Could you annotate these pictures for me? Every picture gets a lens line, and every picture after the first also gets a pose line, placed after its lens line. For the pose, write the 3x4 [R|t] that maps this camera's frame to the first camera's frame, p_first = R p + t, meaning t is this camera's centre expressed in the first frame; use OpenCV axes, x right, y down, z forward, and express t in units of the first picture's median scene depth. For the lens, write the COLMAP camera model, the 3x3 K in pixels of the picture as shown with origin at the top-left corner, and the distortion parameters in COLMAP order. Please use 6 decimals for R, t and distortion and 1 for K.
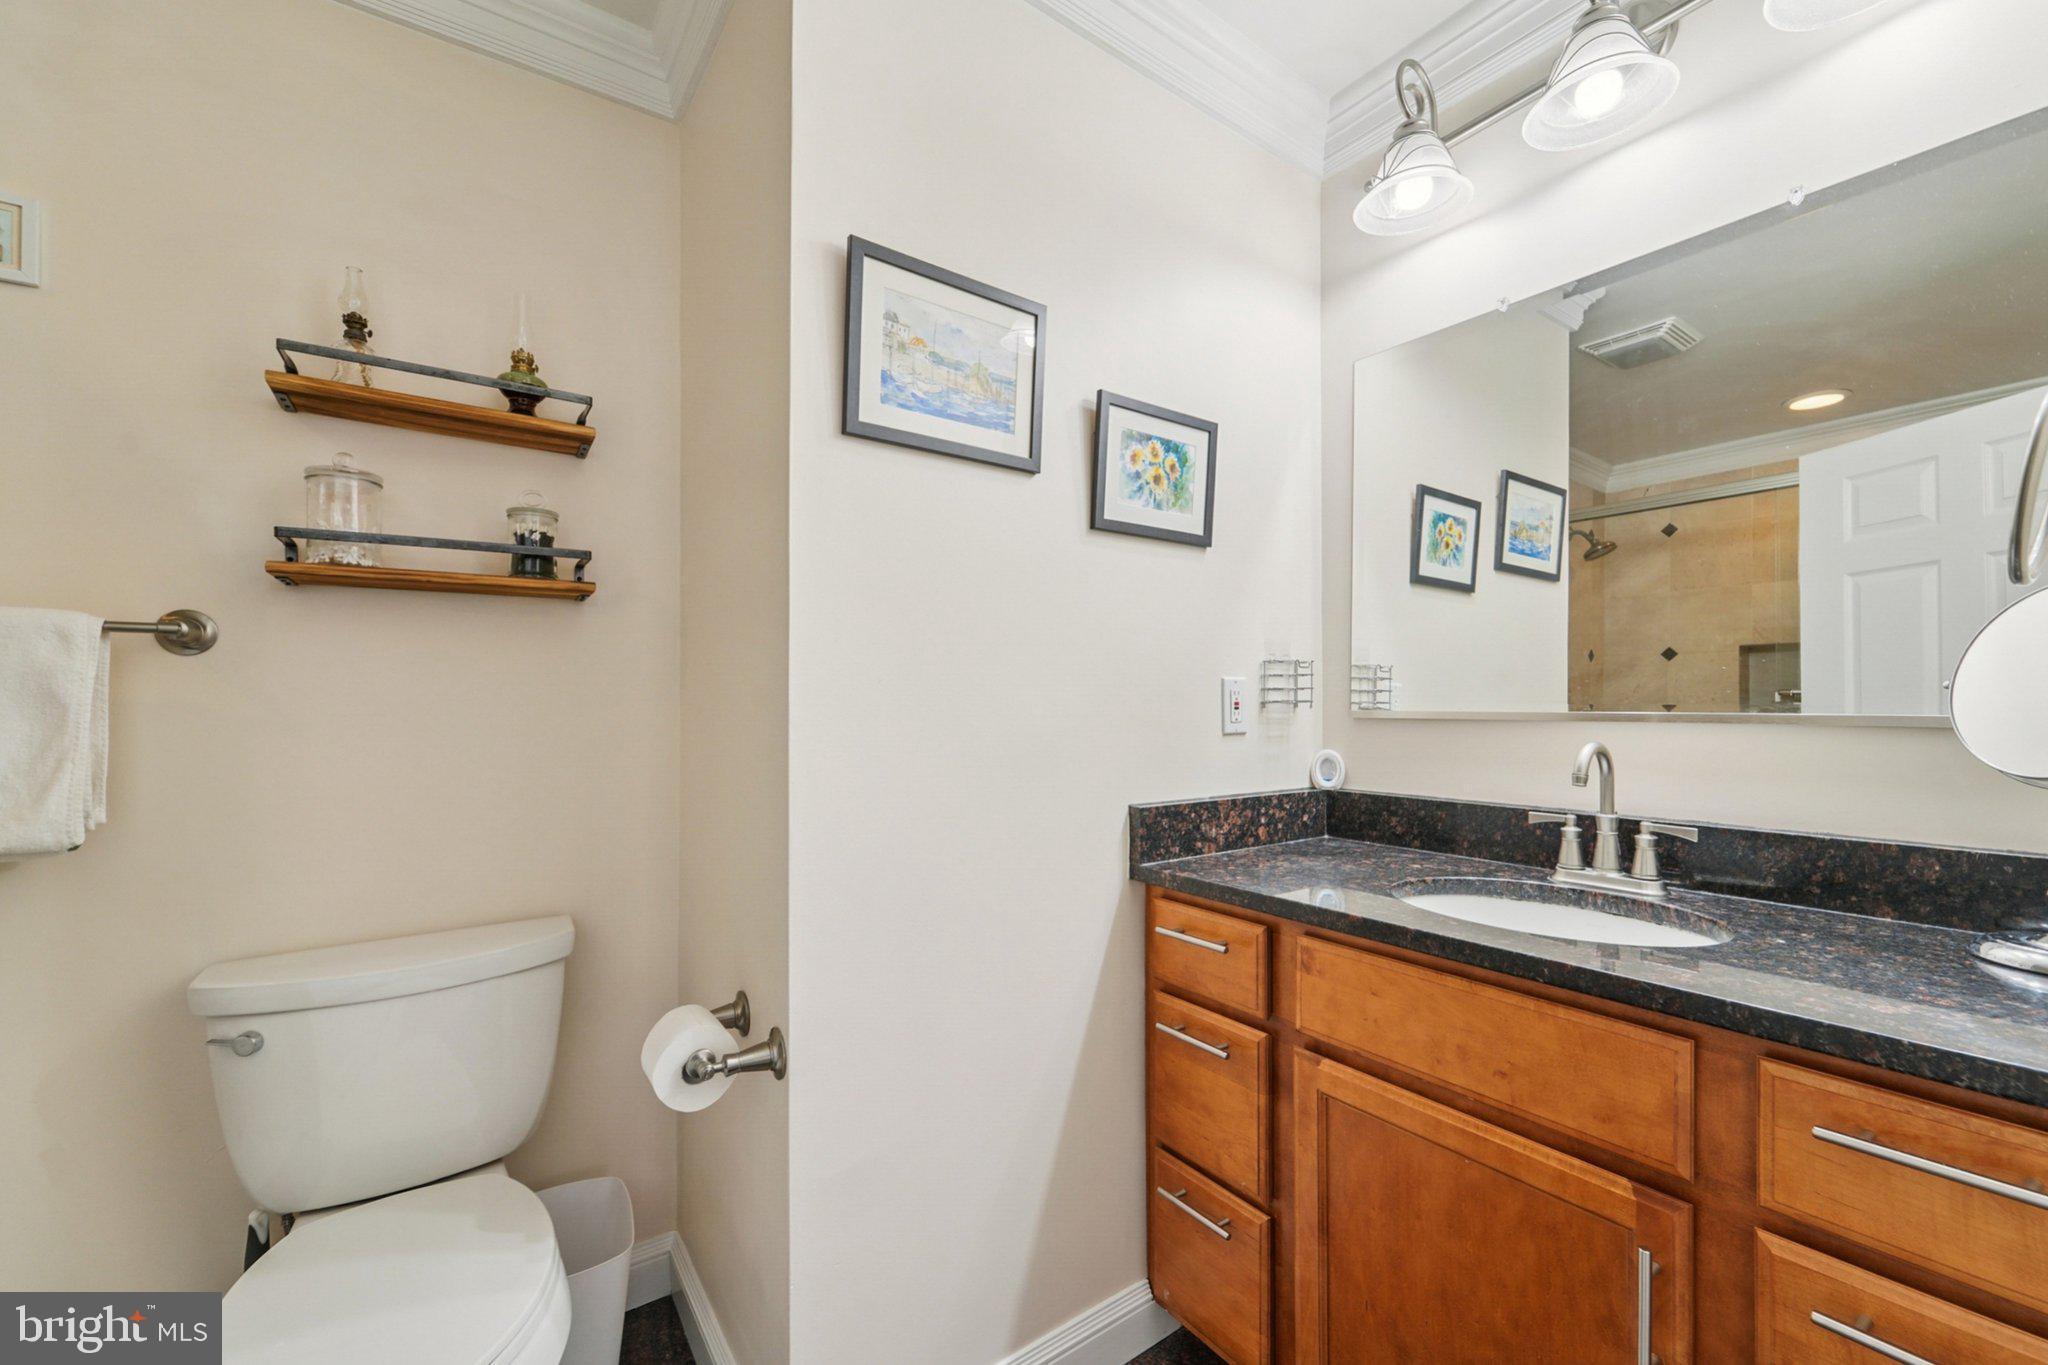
lens RADIAL K [[822.5, 0, 1018.5], [0, 822.5, 689.7], [0, 0, 1]] dist [-0.000759, -0.001177]
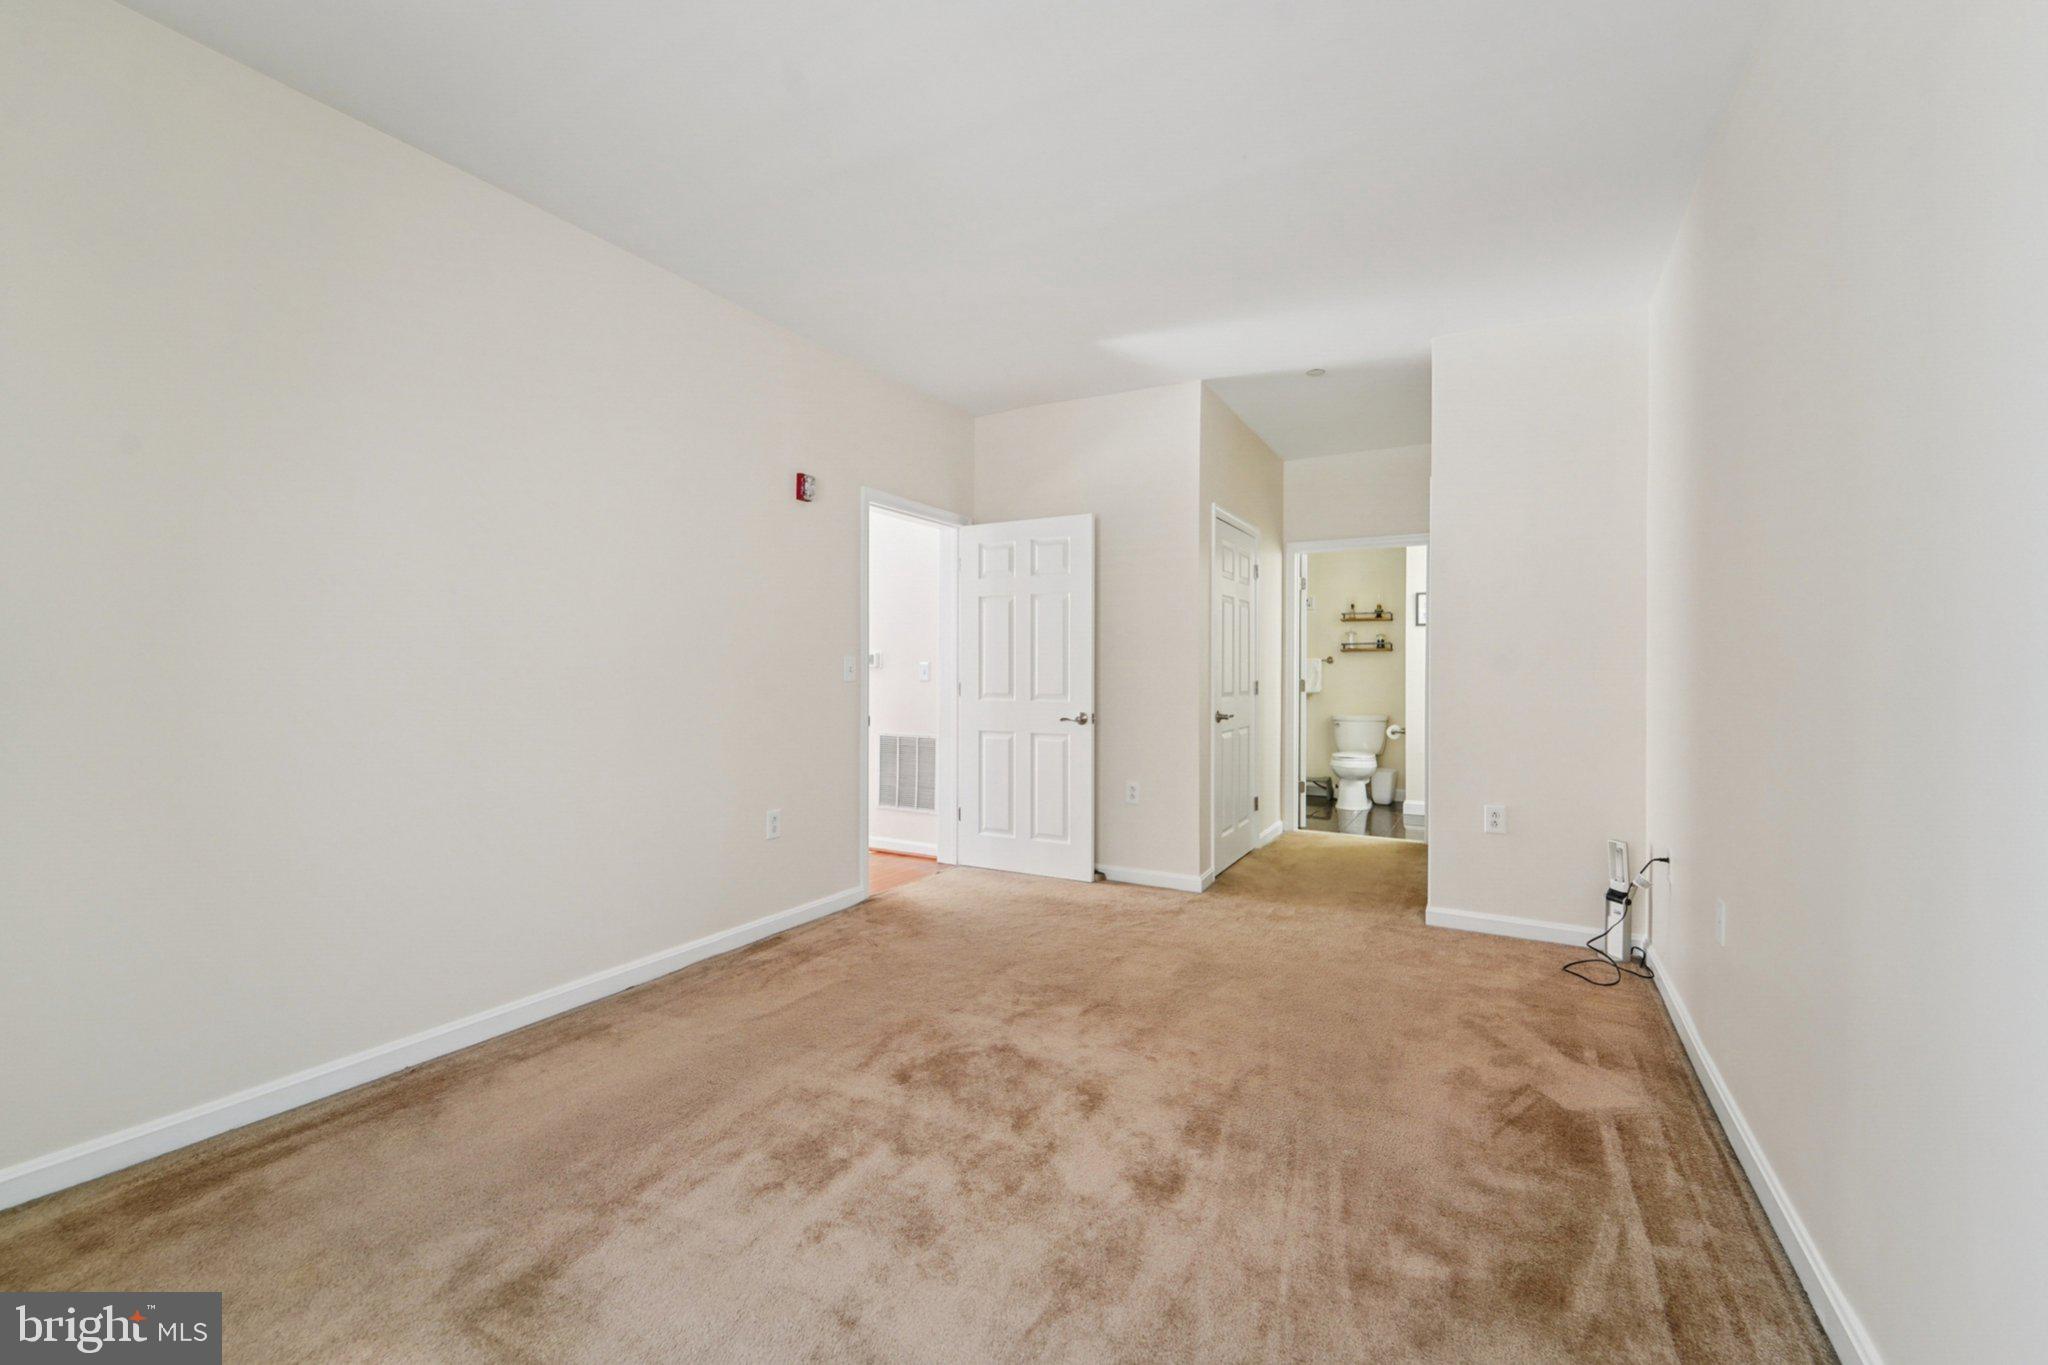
lens RADIAL K [[822.5, 0, 1020.4], [0, 822.5, 675.0], [0, 0, 1]] dist [-0.000759, -0.001177]
pose [[0.411622, 0.004437, -0.911344, 3.554444], [0.004166, 0.999969, 0.006750, -0.009042], [0.911345, -0.006575, 0.411591, -3.563692]]
